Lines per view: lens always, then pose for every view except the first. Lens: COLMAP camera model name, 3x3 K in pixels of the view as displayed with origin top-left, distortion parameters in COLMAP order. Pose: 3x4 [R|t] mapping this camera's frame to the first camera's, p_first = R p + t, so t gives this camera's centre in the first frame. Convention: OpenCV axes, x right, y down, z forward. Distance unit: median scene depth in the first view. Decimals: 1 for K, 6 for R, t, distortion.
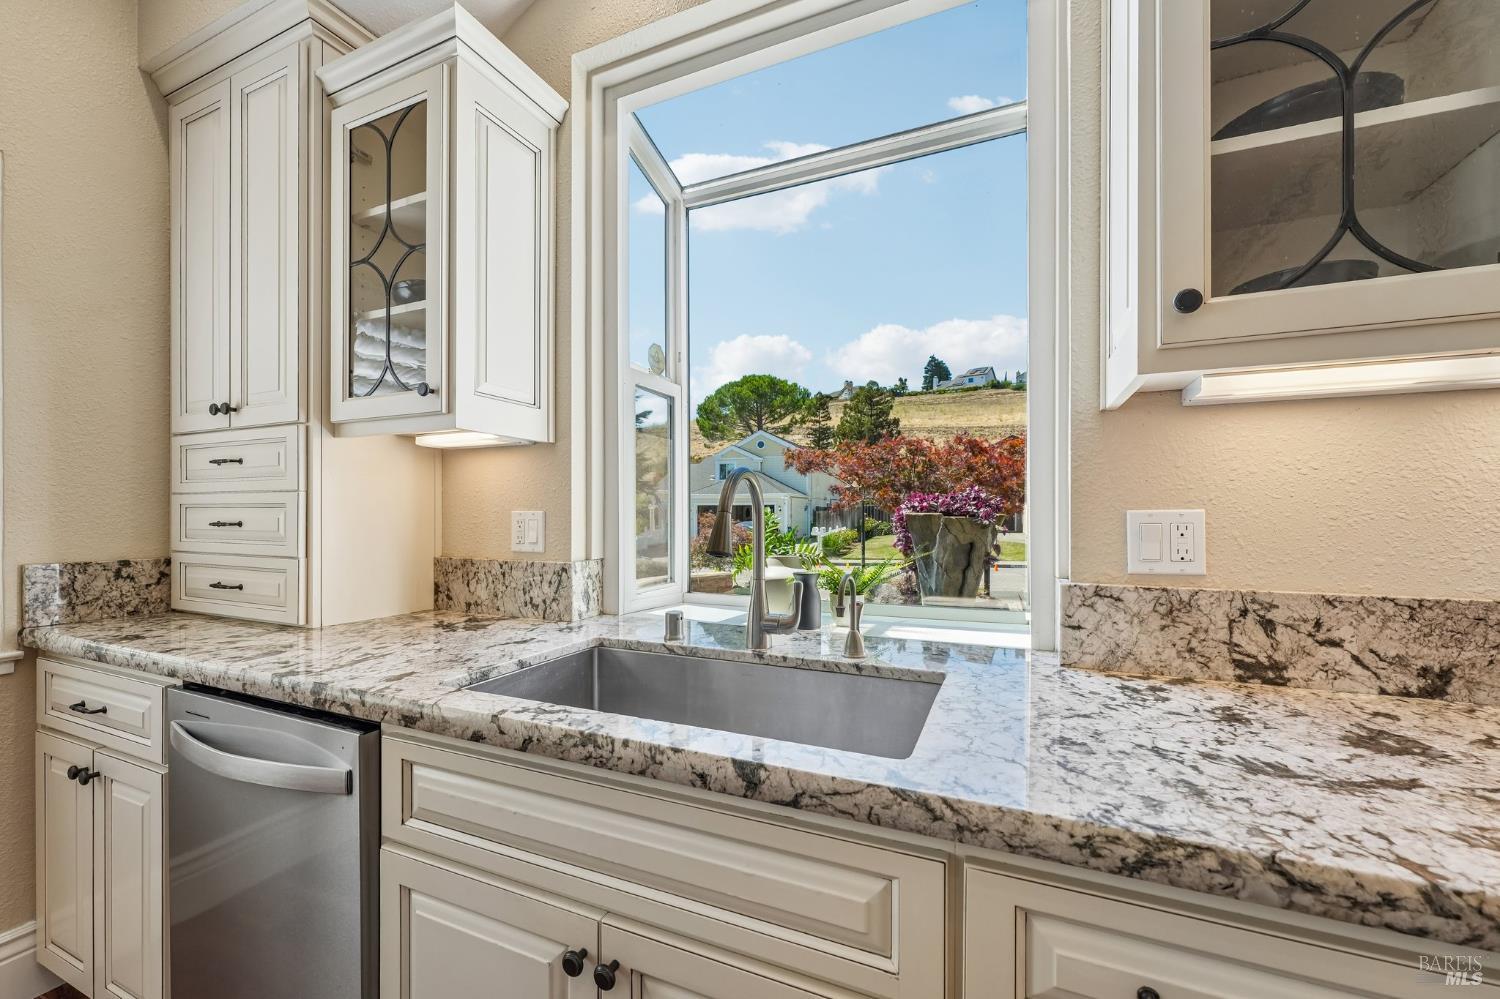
lens RADIAL K [[604.7, 0, 748.0], [0, 604.7, 518.7], [0, 0, 1]] dist [-0.001462, -0.000173]
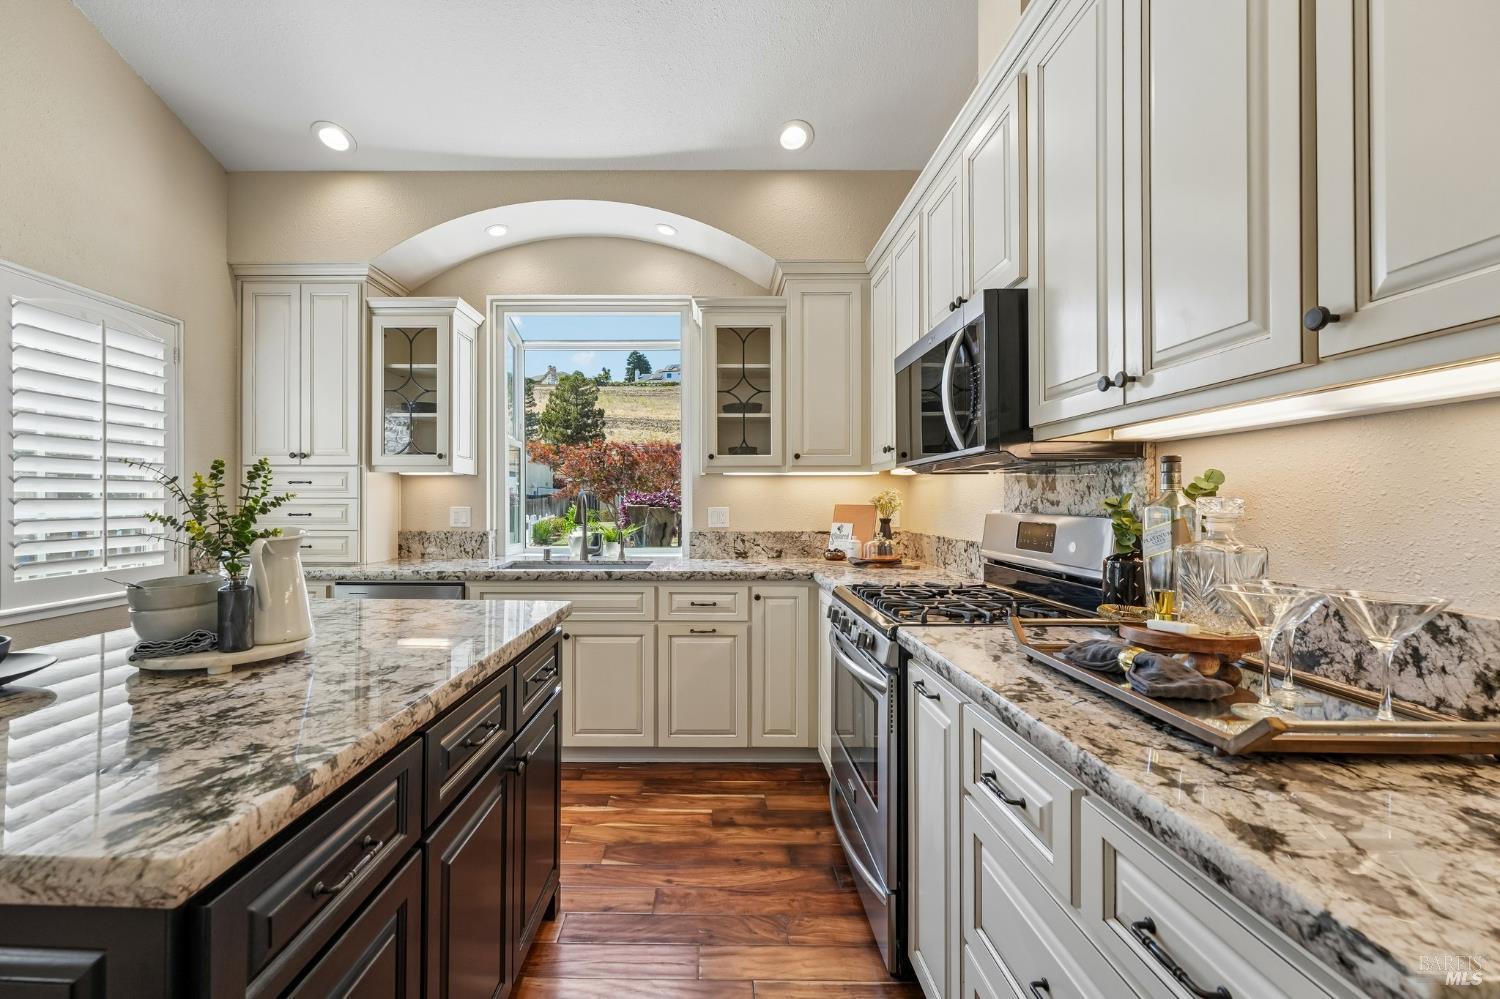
lens RADIAL K [[619.8, 0, 707.4], [0, 619.8, 500.4], [0, 0, 1]] dist [-0.000395, -0.000739]
pose [[0.915667, 0.000217, 0.401939, -0.425153], [0.003402, 0.999960, -0.008290, -0.014810], [-0.401924, 0.008958, 0.915629, -1.233589]]
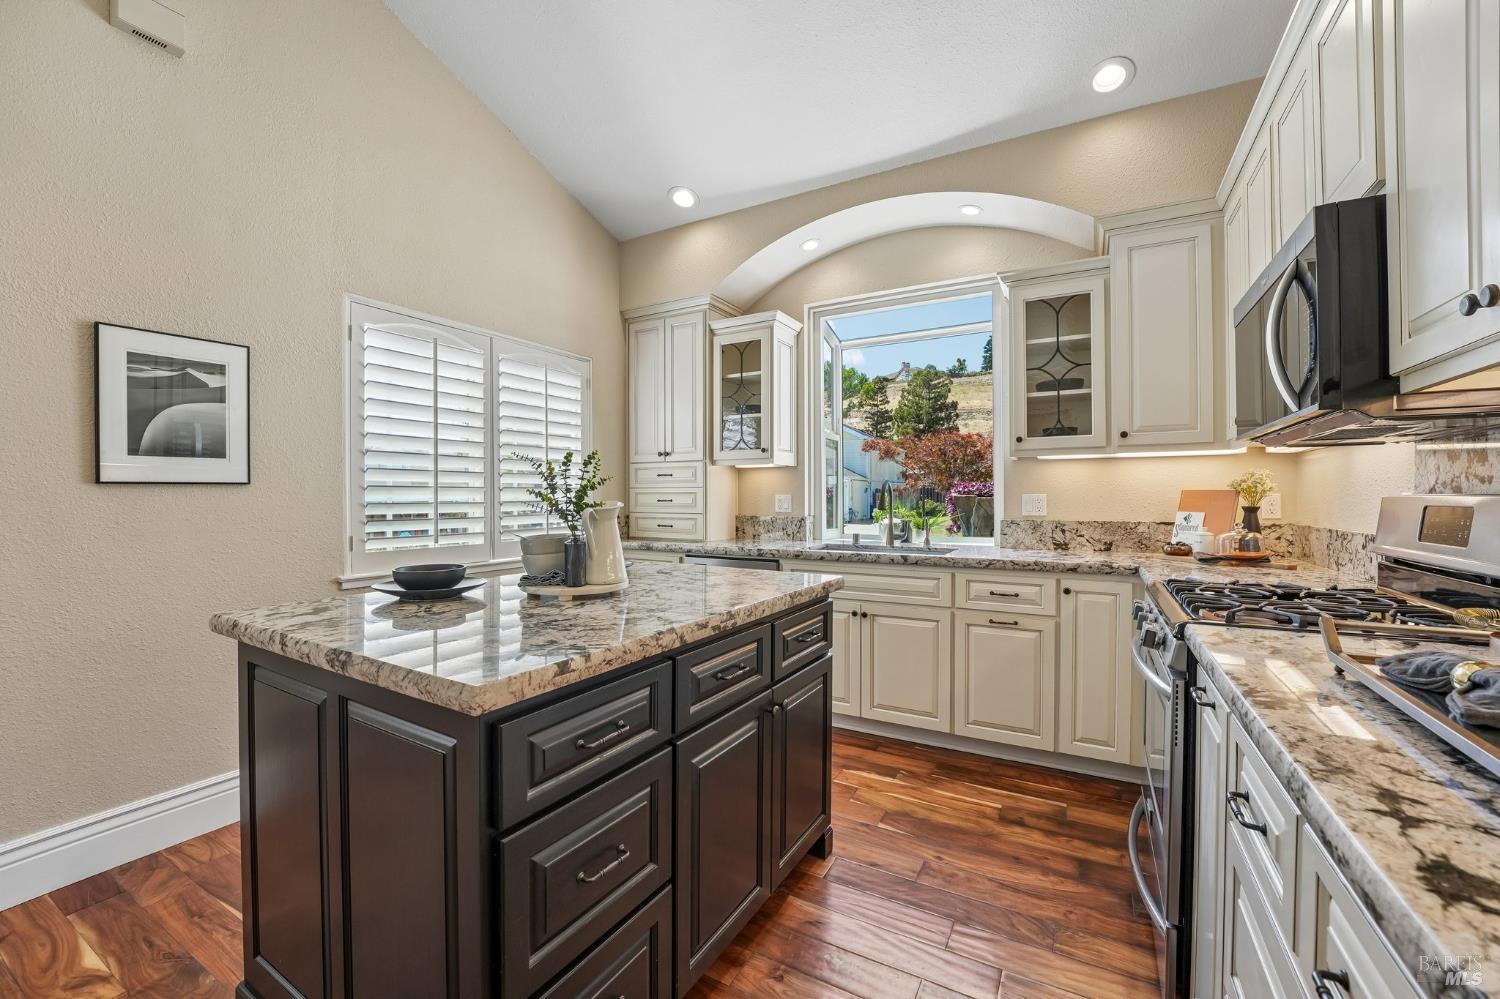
lens RADIAL K [[608.0, 0, 742.7], [0, 608.0, 500.3], [0, 0, 1]] dist [-0.026949, 0.000278]
pose [[0.995234, -0.002178, -0.097486, -0.279981], [0.002091, 0.999997, -0.000995, 0.009664], [0.097488, 0.000786, 0.995236, -1.309968]]
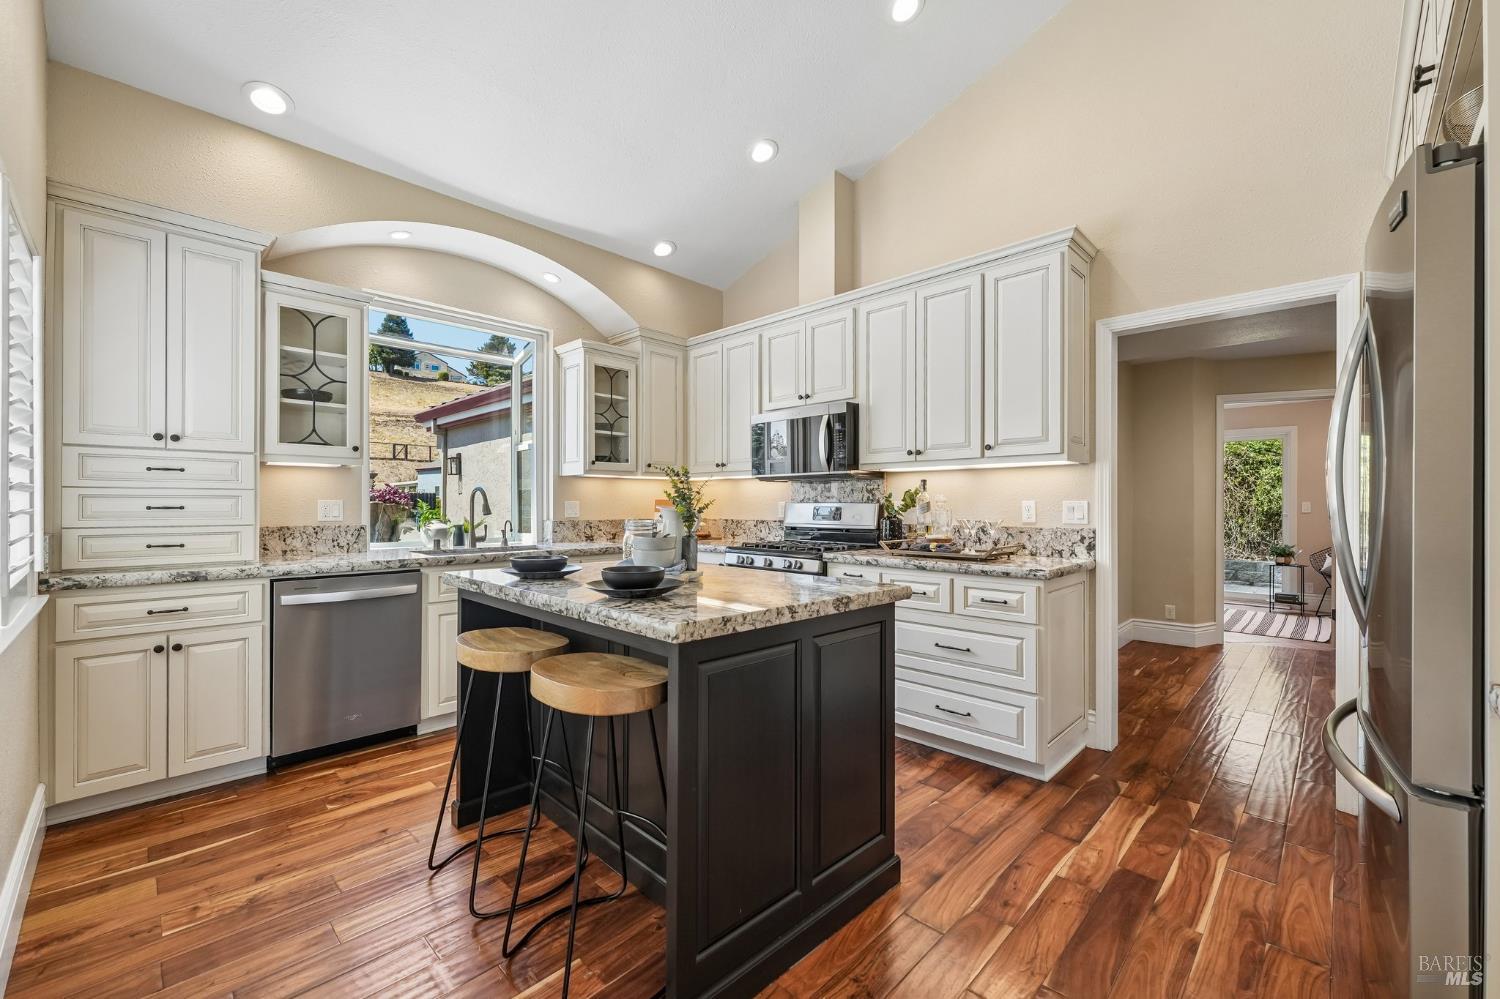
lens RADIAL K [[611.2, 0, 750.0], [0, 611.2, 499.5], [0, 0, 1]] dist [-0.001200, -0.000195]
pose [[0.343196, 0.005745, 0.939246, -1.711282], [0.005337, 0.999953, -0.008066, 0.007603], [-0.939249, 0.007781, 0.343149, -0.951481]]
